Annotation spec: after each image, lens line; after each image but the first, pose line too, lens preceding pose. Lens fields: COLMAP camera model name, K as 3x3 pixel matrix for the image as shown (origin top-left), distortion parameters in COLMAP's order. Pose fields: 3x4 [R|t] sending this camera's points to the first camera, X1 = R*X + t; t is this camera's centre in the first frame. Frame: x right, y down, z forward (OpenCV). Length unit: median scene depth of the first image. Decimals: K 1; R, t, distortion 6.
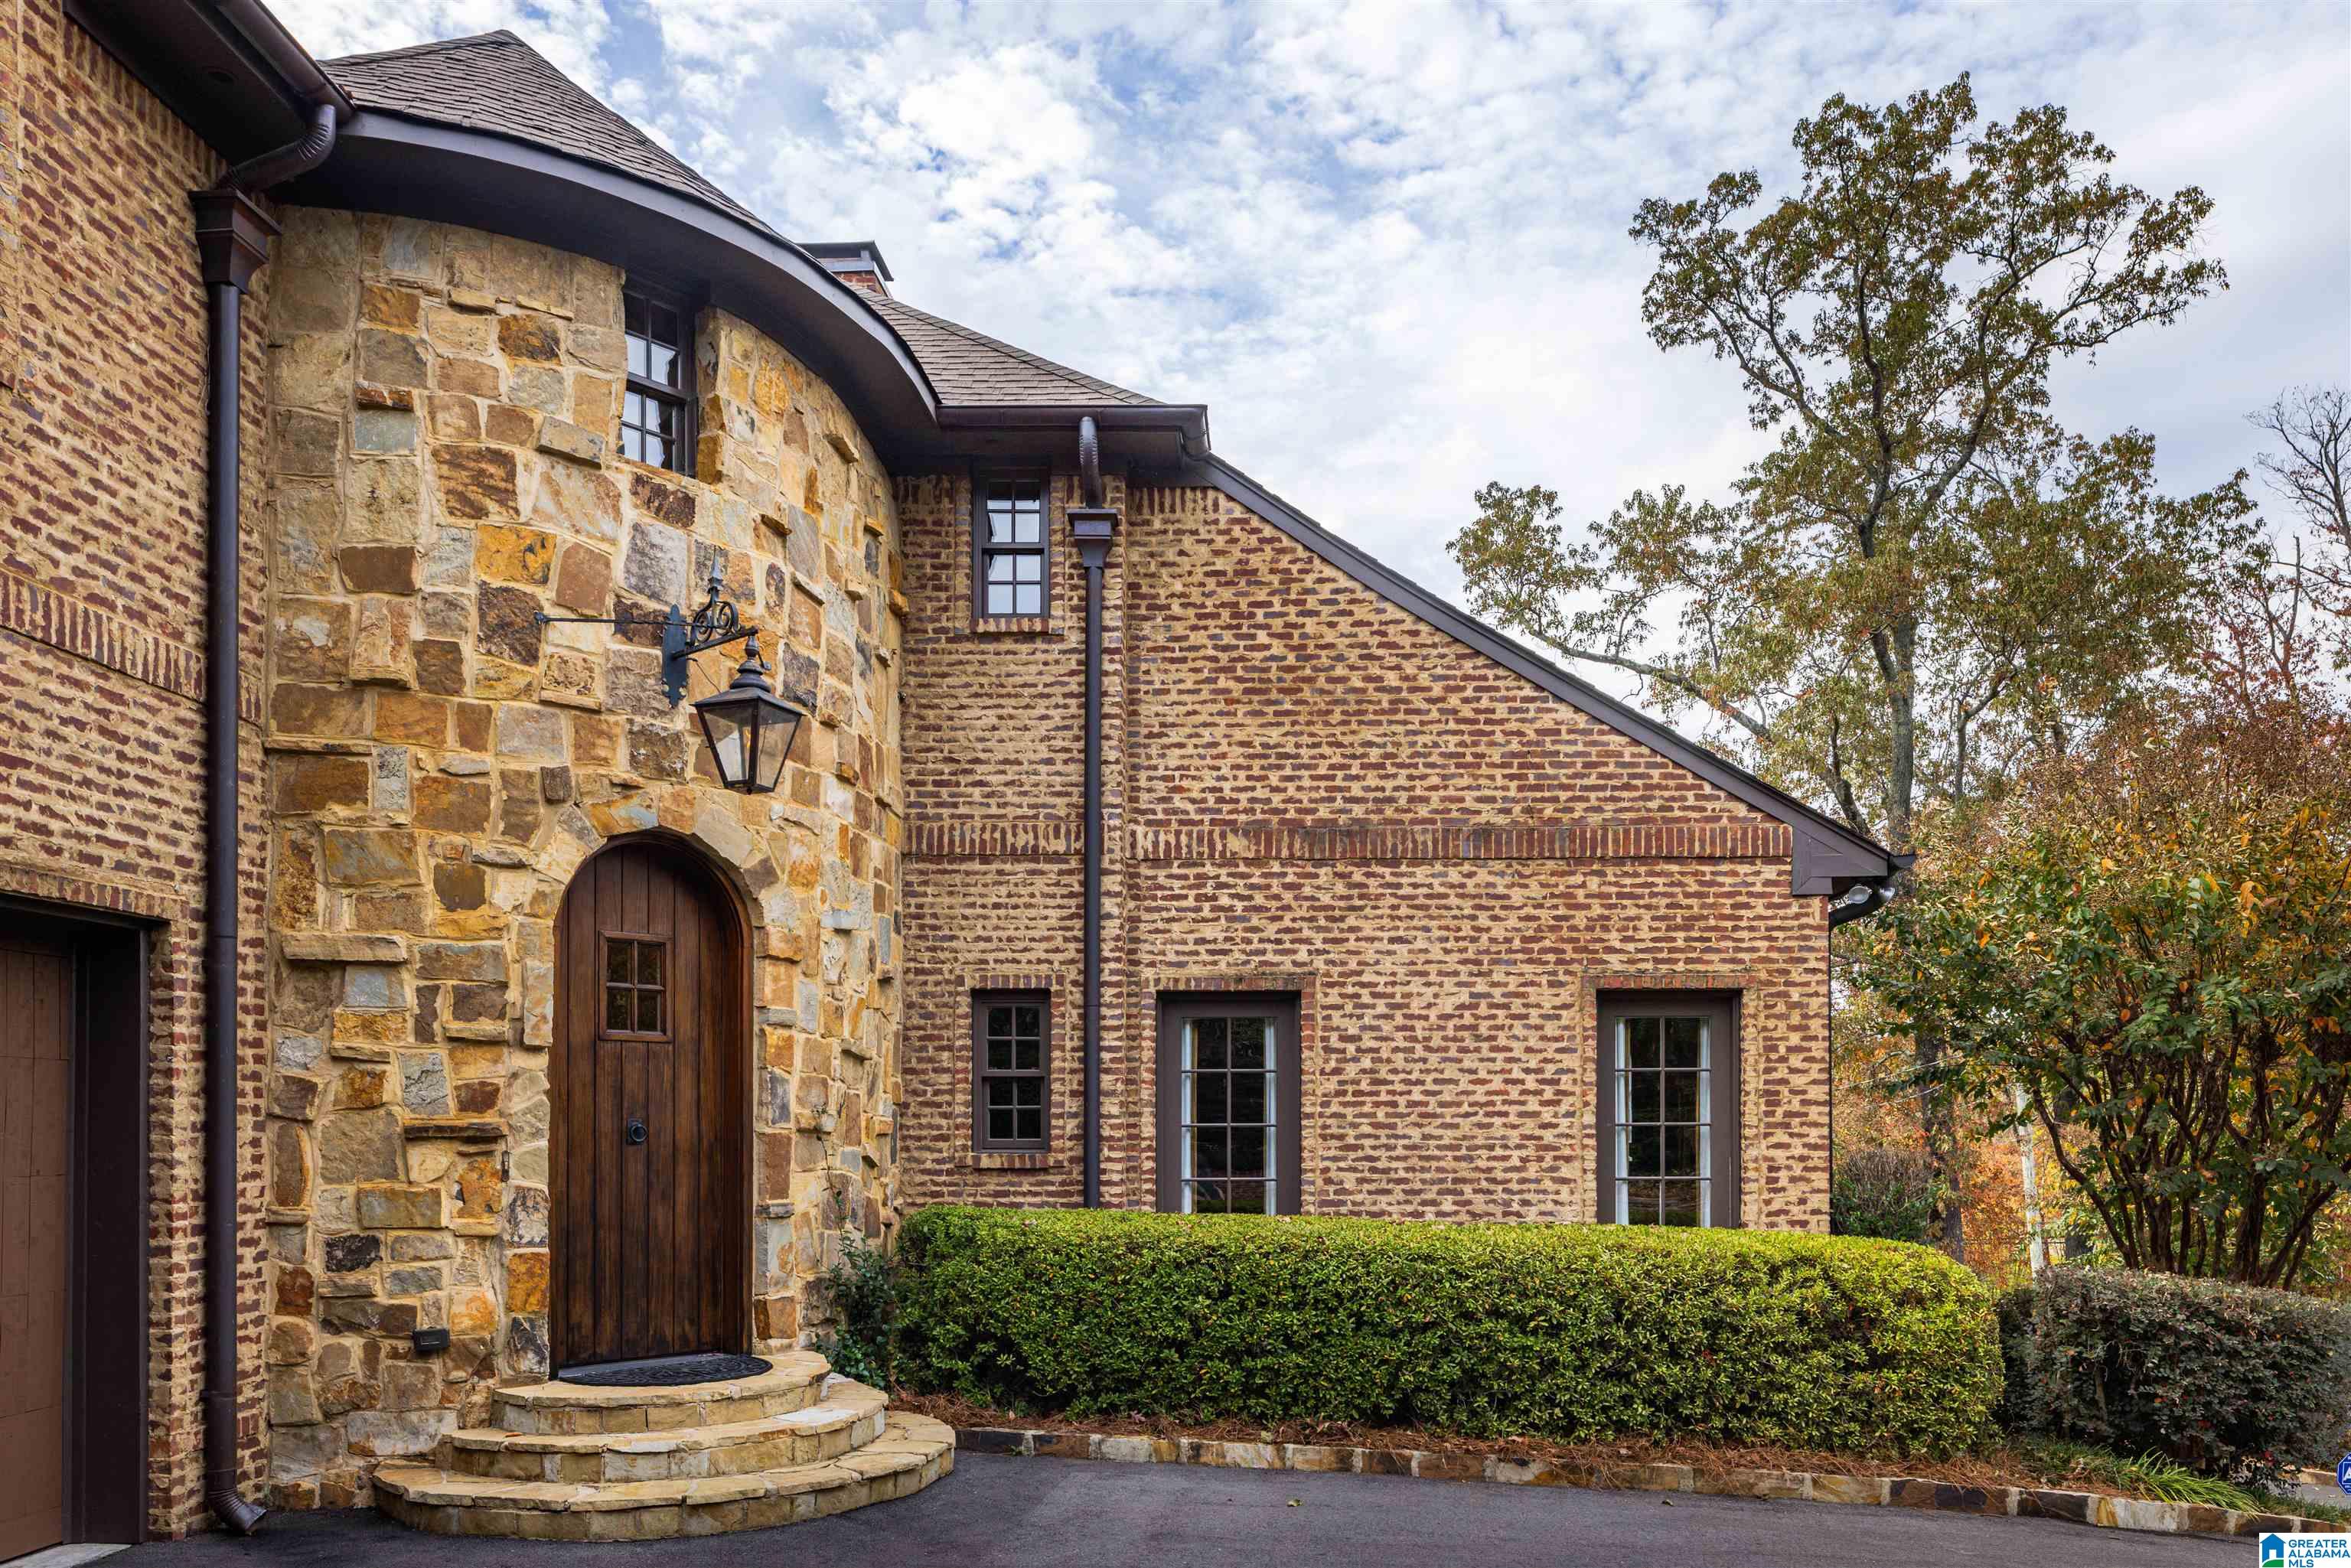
lens RADIAL K [[1696.0, 0, 1299.8], [0, 1696.0, 1117.0], [0, 0, 1]] dist [-0.008014, 0.001555]
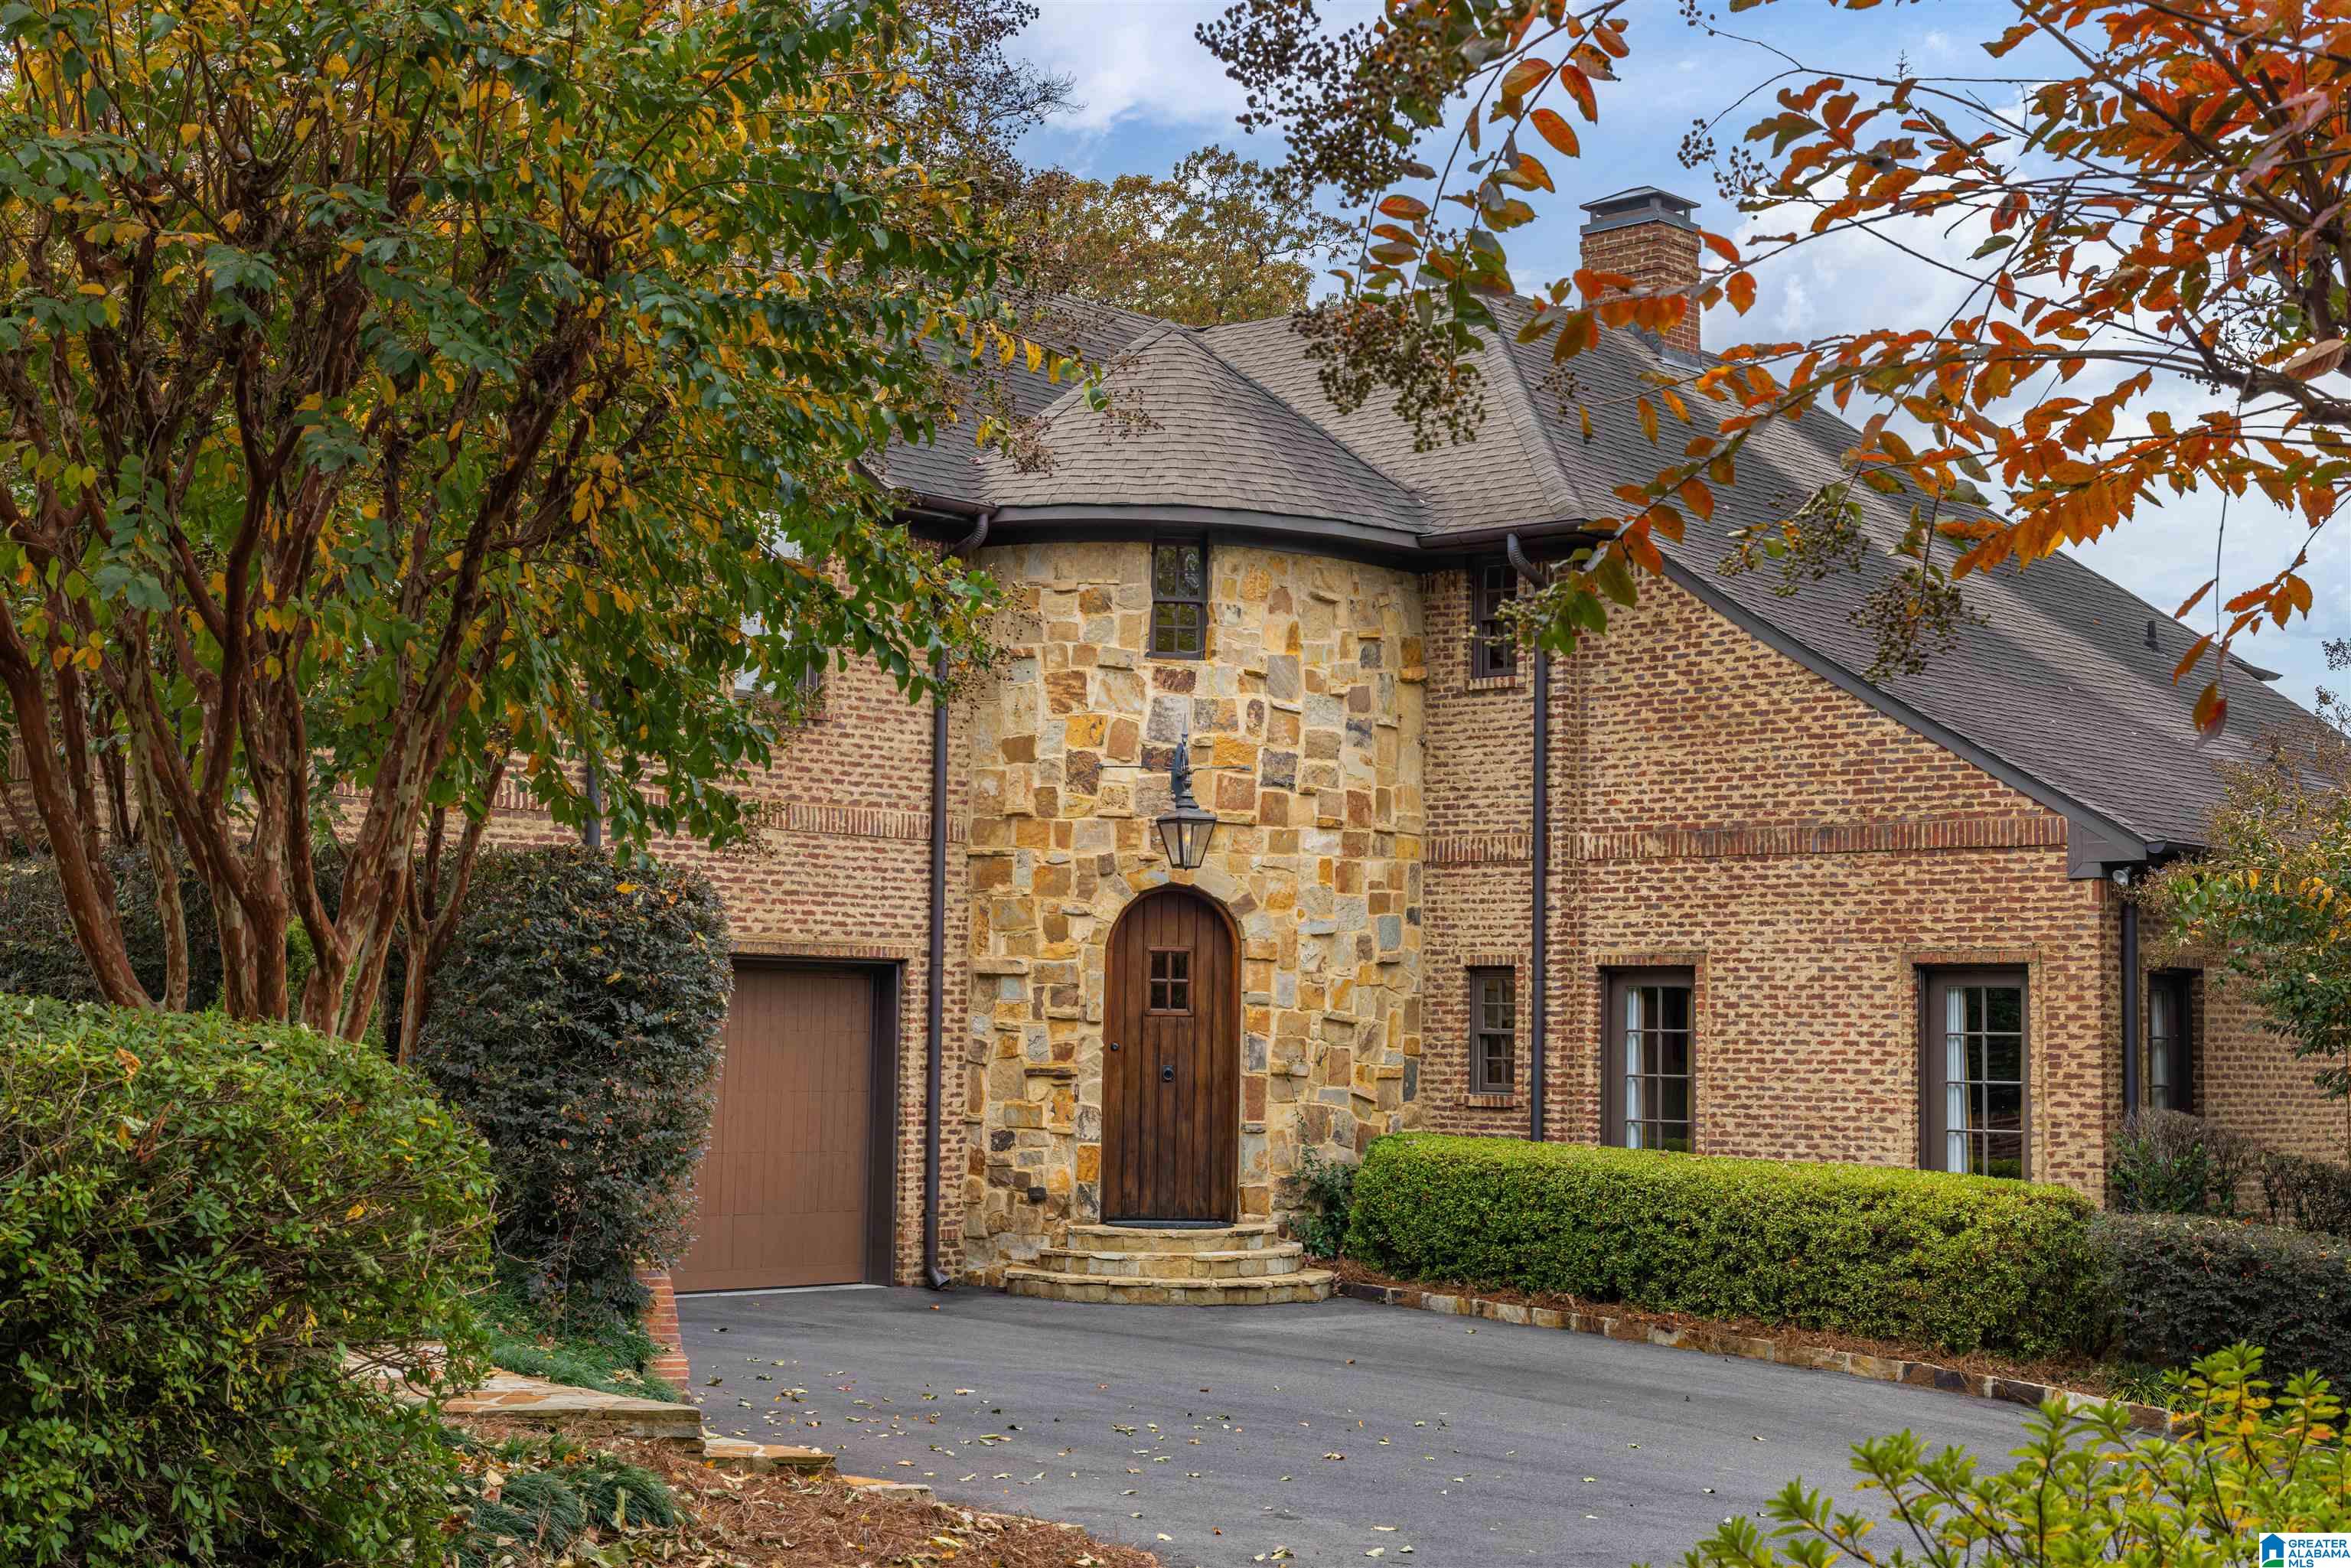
lens RADIAL K [[3304.1, 0, 1175.5], [0, 3304.1, 784.0], [0, 0, 1]] dist [0.008033, 0.088233]
pose [[0.753738, -0.039115, -0.656010, 1.292646], [-0.010300, 0.997401, -0.071305, -0.032265], [0.657094, 0.060502, 0.751377, -1.038491]]
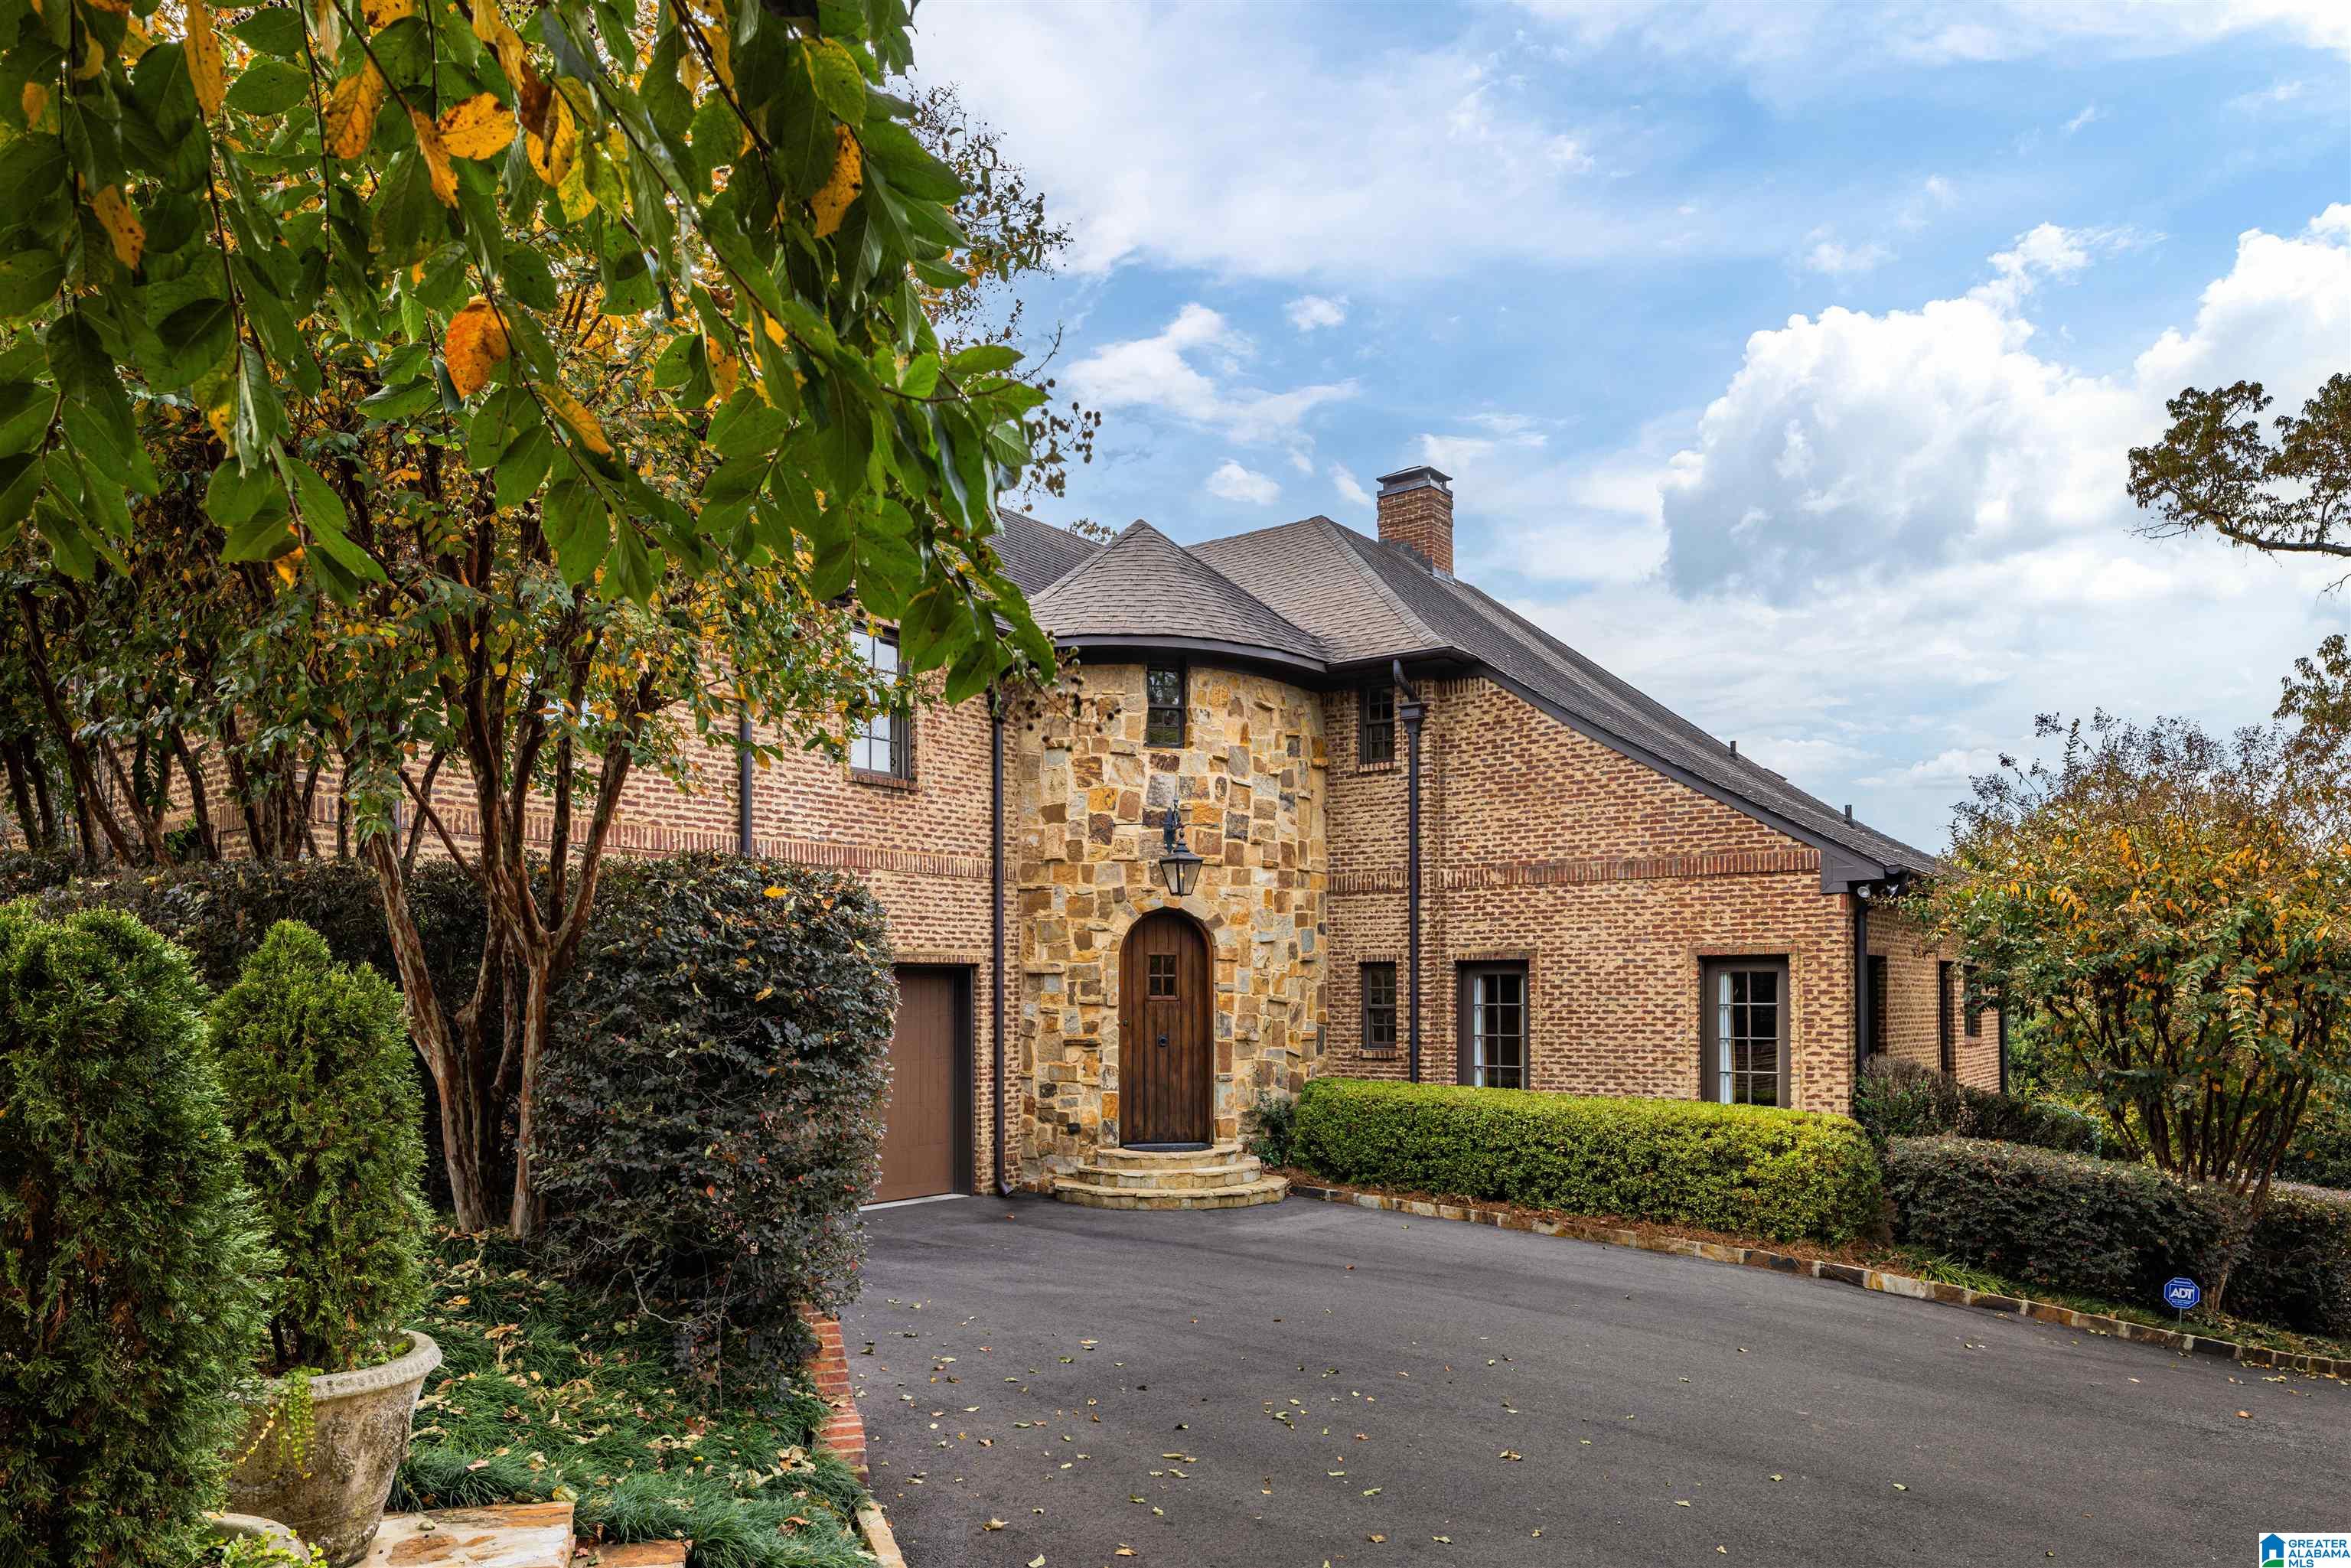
lens RADIAL K [[1579.0, 0, 1171.2], [0, 1579.0, 985.2], [0, 0, 1]] dist [-0.008244, -0.000056]
pose [[0.805458, -0.006664, -0.592615, 0.676454], [0.006840, 0.999975, -0.001948, -0.048262], [0.592613, -0.002485, 0.805483, -0.533251]]
